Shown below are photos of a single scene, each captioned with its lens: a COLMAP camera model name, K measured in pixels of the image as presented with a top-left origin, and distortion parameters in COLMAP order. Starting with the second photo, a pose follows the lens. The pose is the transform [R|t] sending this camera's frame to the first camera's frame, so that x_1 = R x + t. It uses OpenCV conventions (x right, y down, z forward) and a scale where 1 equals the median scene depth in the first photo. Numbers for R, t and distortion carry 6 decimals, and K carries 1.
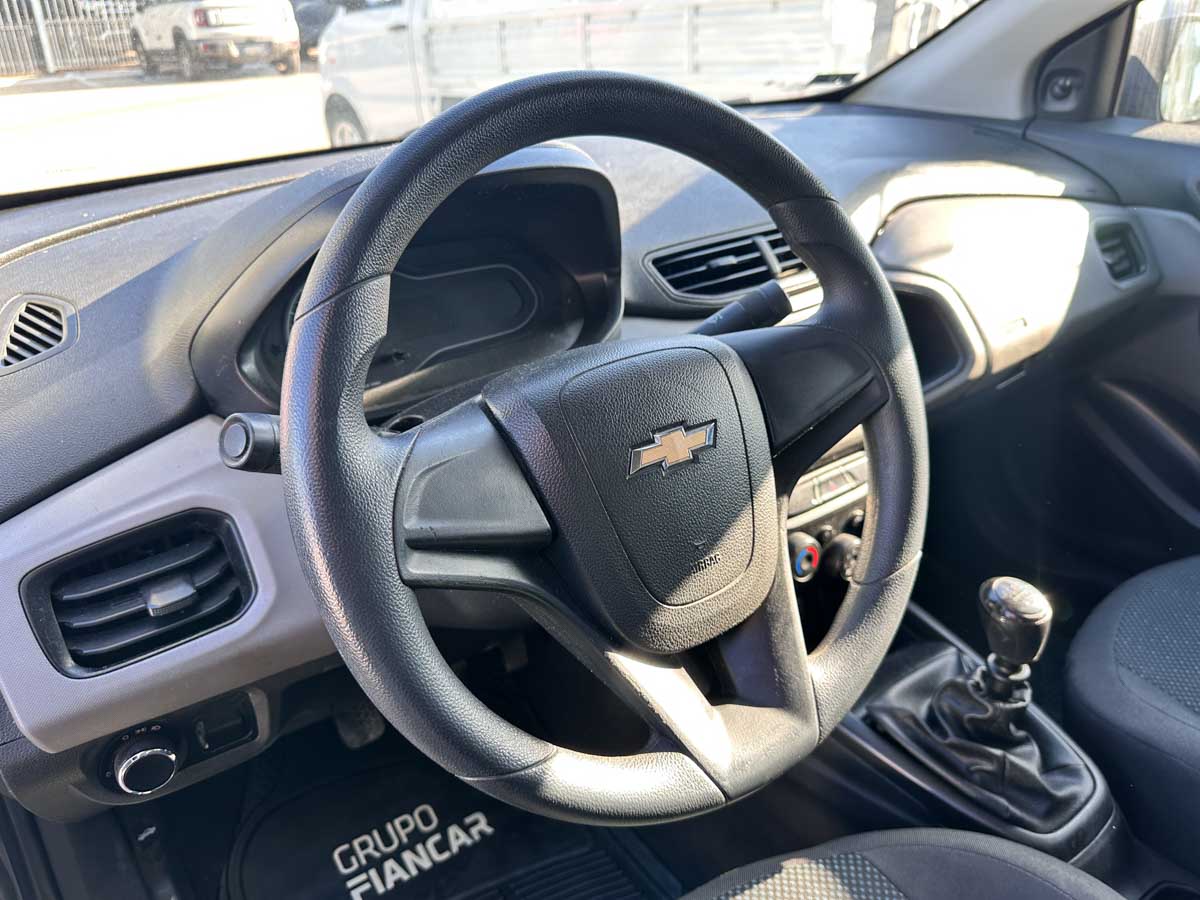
lens RADIAL K [[878.6, 0, 598.4], [0, 878.6, 417.8], [0, 0, 1]] dist [0.003323, -0.004801]
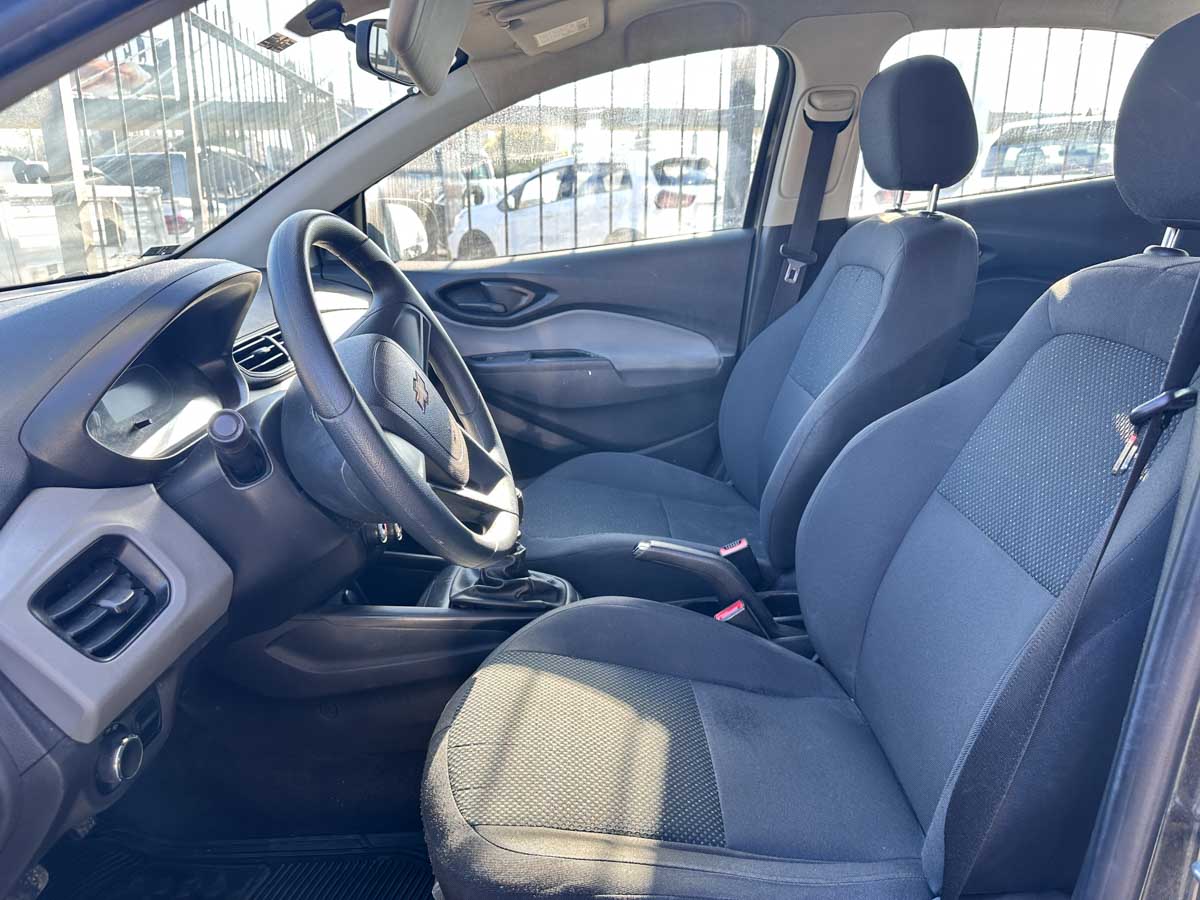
lens RADIAL K [[878.6, 0, 598.4], [0, 878.6, 417.8], [0, 0, 1]] dist [0.003323, -0.004801]
pose [[0.579113, -0.202077, 0.789806, -0.536903], [0.365879, 0.930169, -0.030285, 0.130094], [-0.728533, 0.306512, 0.612609, -0.187711]]
